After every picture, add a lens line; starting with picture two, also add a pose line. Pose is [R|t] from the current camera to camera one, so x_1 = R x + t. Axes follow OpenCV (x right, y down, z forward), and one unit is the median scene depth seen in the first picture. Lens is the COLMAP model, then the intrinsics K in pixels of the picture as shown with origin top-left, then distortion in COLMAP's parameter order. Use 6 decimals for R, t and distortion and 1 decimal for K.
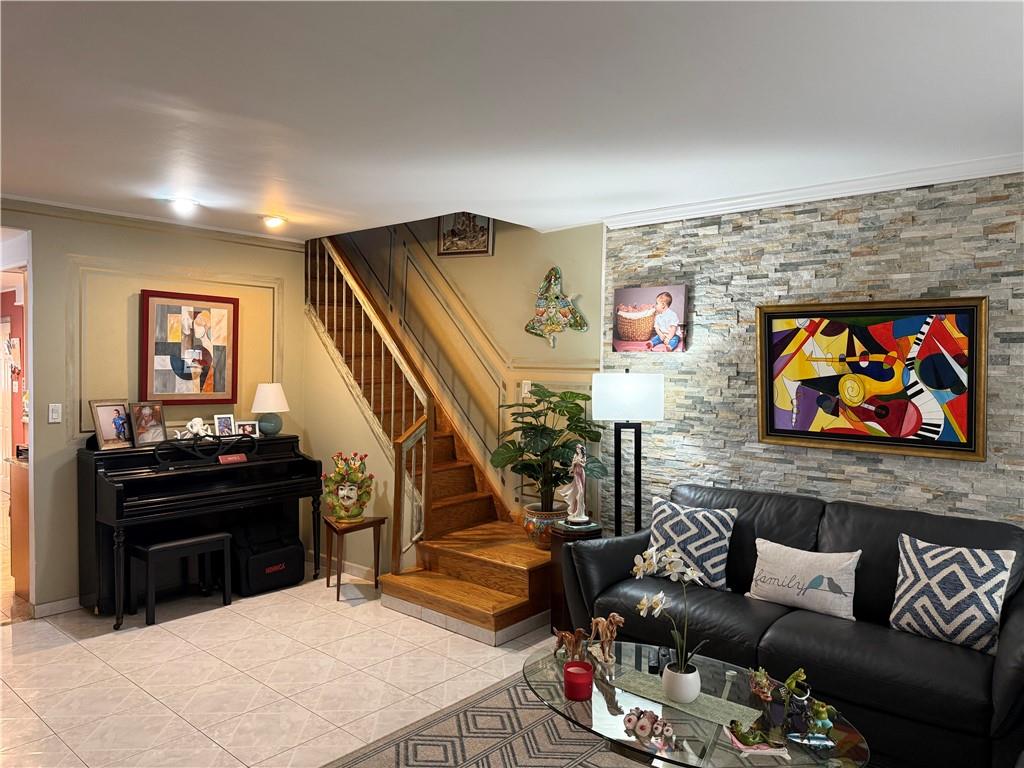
lens RADIAL K [[723.3, 0, 508.3], [0, 723.3, 382.5], [0, 0, 1]] dist [0.076810, -0.112053]
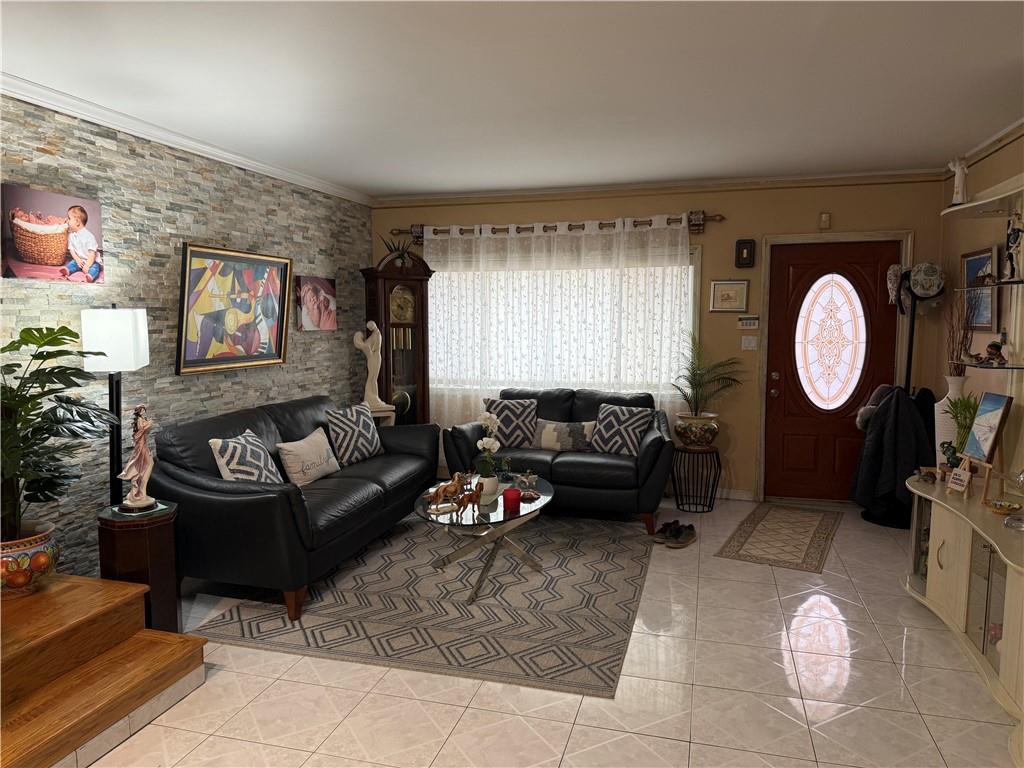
lens RADIAL K [[723.3, 0, 513.4], [0, 723.3, 387.2], [0, 0, 1]] dist [0.076810, -0.112053]
pose [[-0.450158, -0.097358, 0.887626, -0.822477], [0.021253, 0.992589, 0.119650, -0.015654], [-0.892696, 0.072726, -0.444753, 1.077060]]
